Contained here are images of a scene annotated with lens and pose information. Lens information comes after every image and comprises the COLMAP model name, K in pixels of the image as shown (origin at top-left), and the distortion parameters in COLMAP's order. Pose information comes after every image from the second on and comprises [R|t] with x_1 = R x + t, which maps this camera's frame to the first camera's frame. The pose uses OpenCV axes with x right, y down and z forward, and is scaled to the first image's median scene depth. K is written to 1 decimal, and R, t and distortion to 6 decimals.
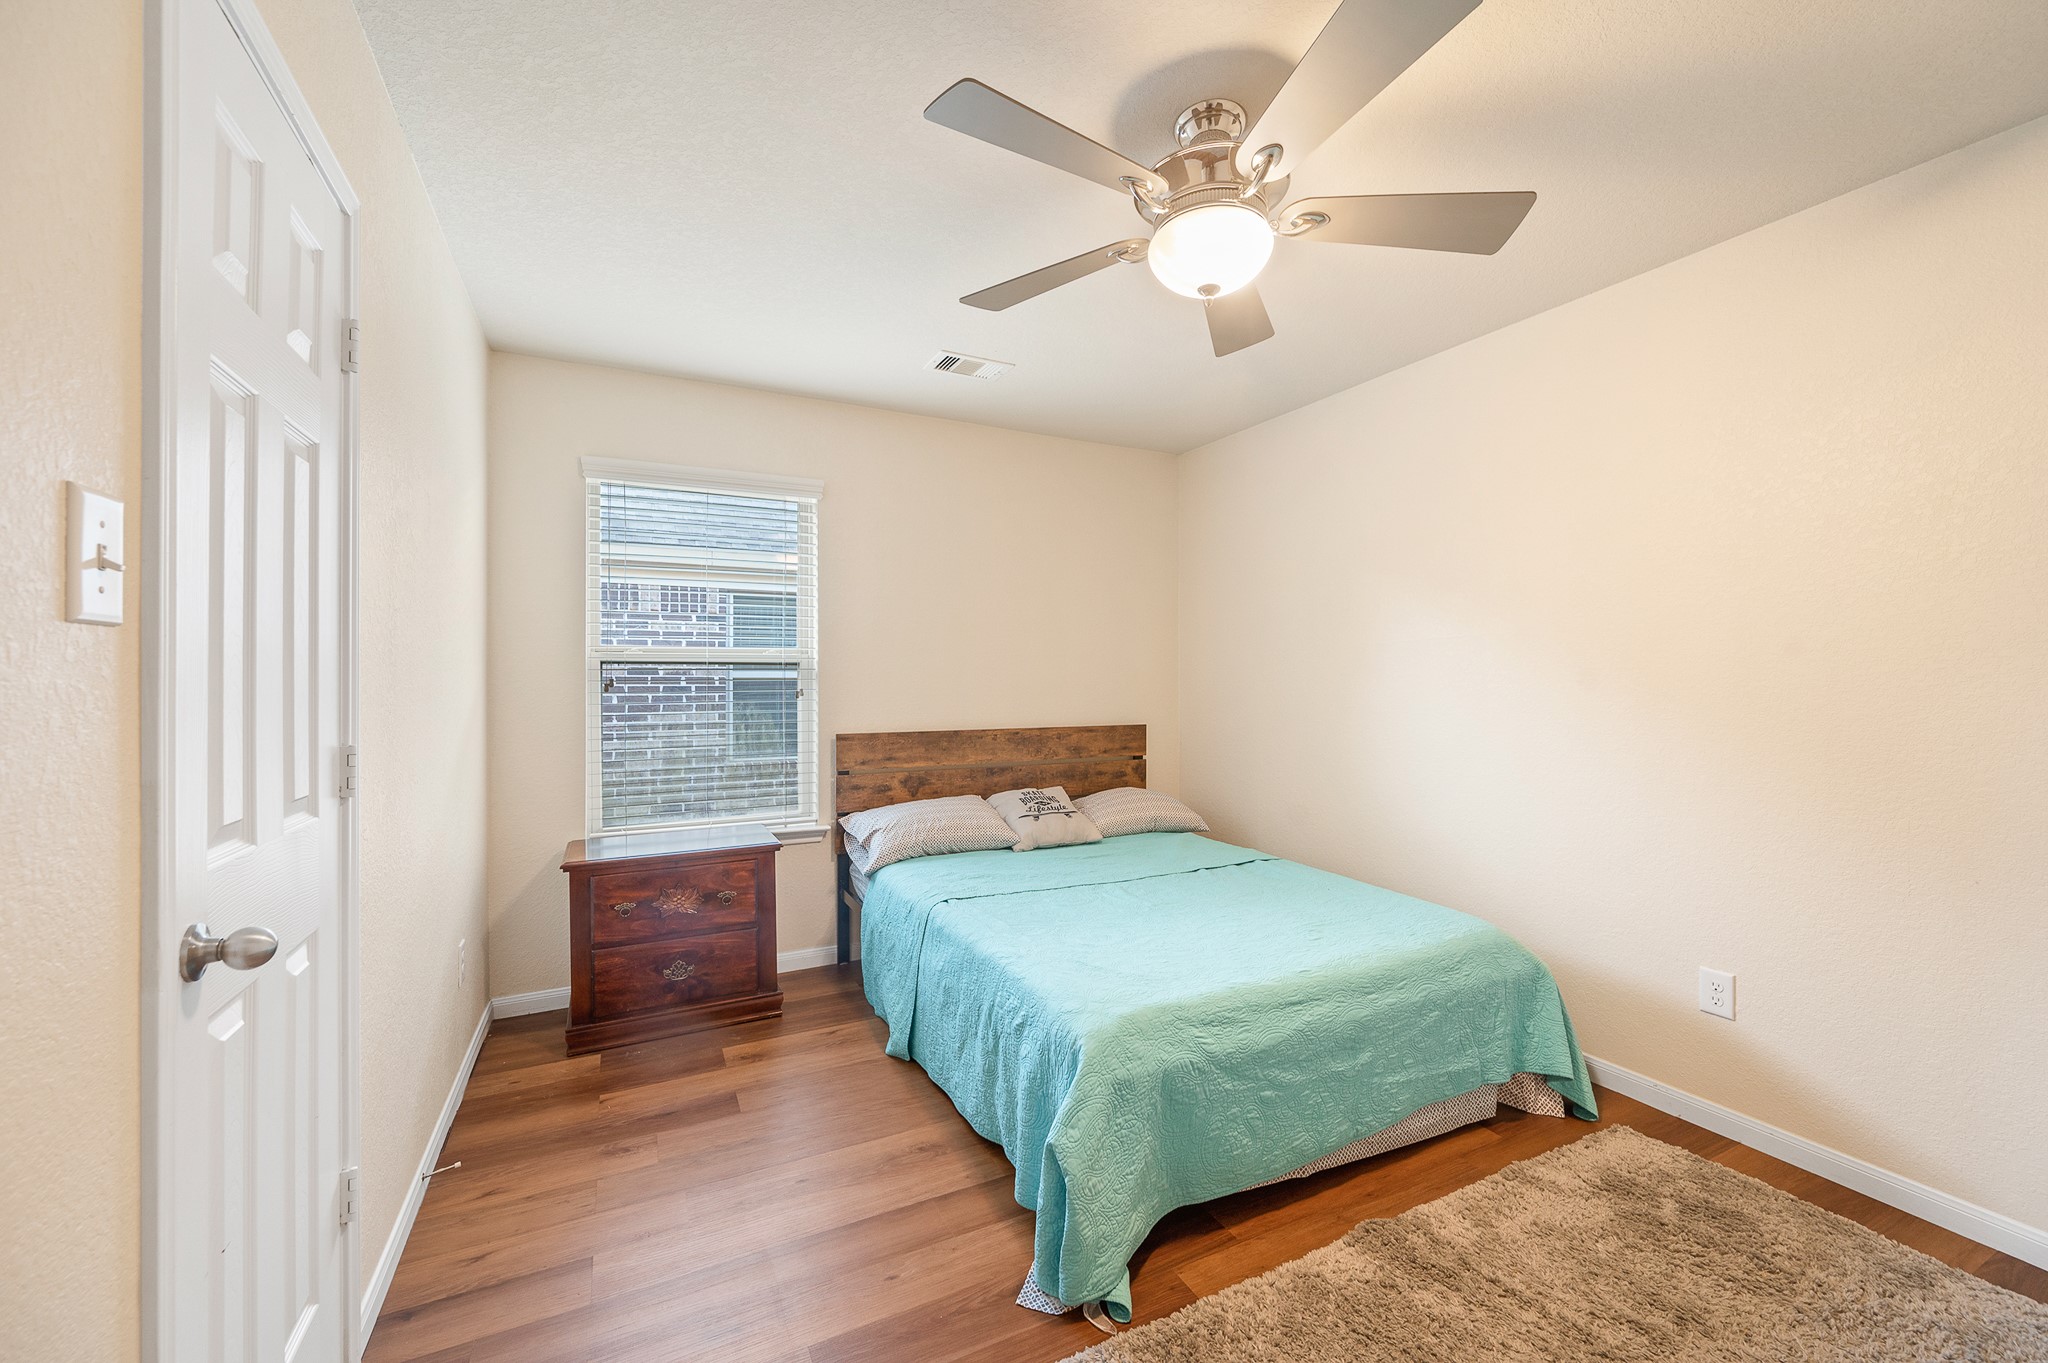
lens RADIAL K [[819.7, 0, 1029.0], [0, 819.7, 679.5], [0, 0, 1]] dist [0.000116, 0.000099]
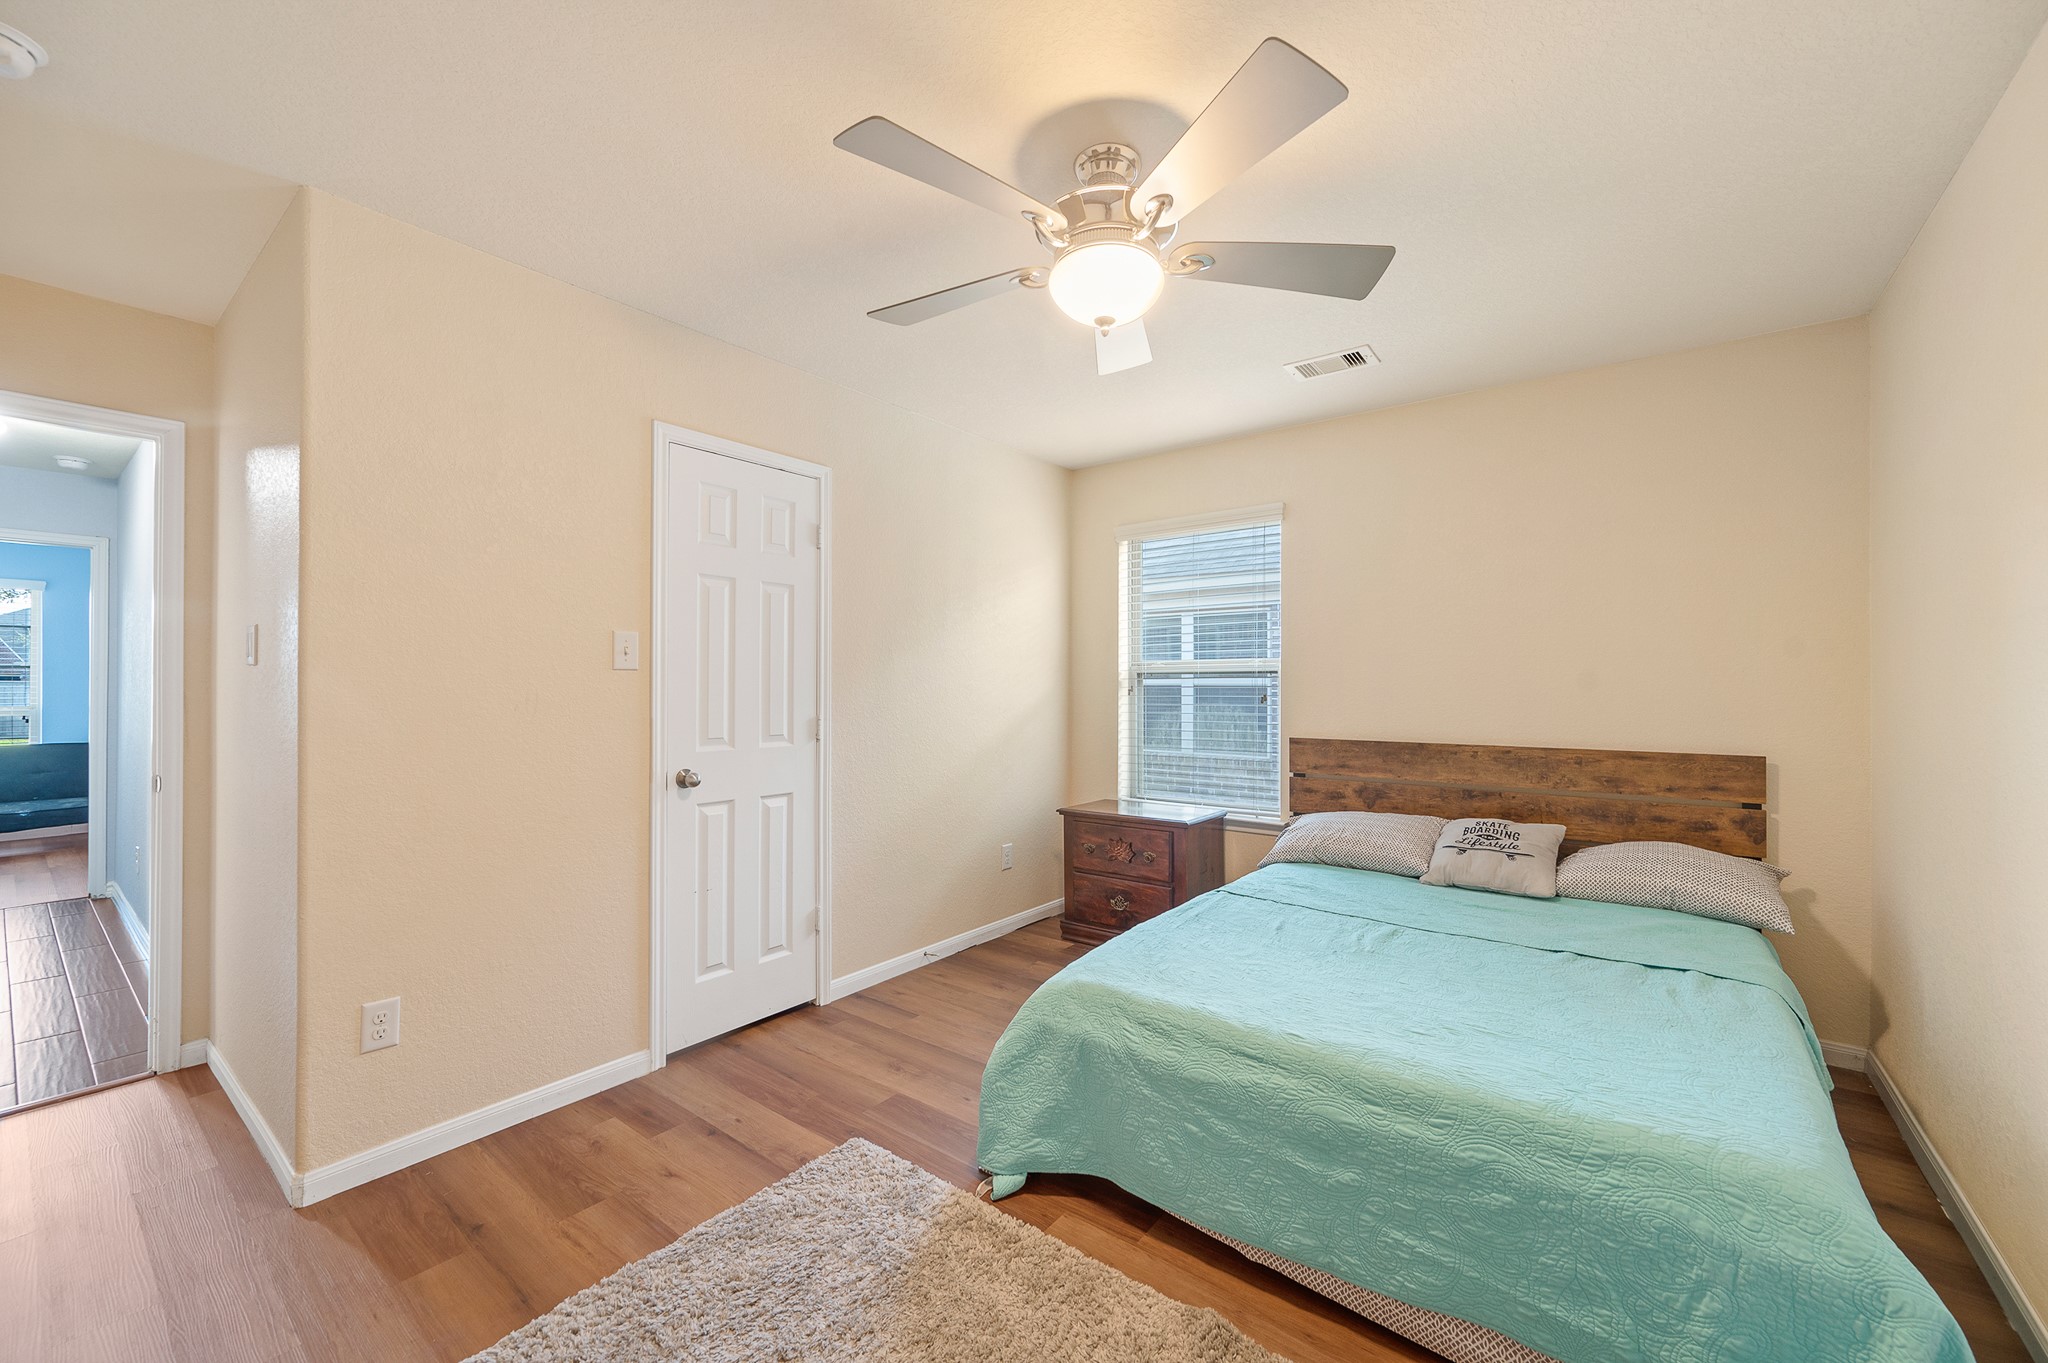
lens RADIAL K [[819.7, 0, 1024.9], [0, 819.7, 682.7], [0, 0, 1]] dist [0.000116, 0.000099]
pose [[0.418511, -0.002864, -0.908207, 0.588069], [-0.002244, 0.999989, -0.004187, 0.000408], [0.908209, 0.003791, 0.418500, 0.239205]]
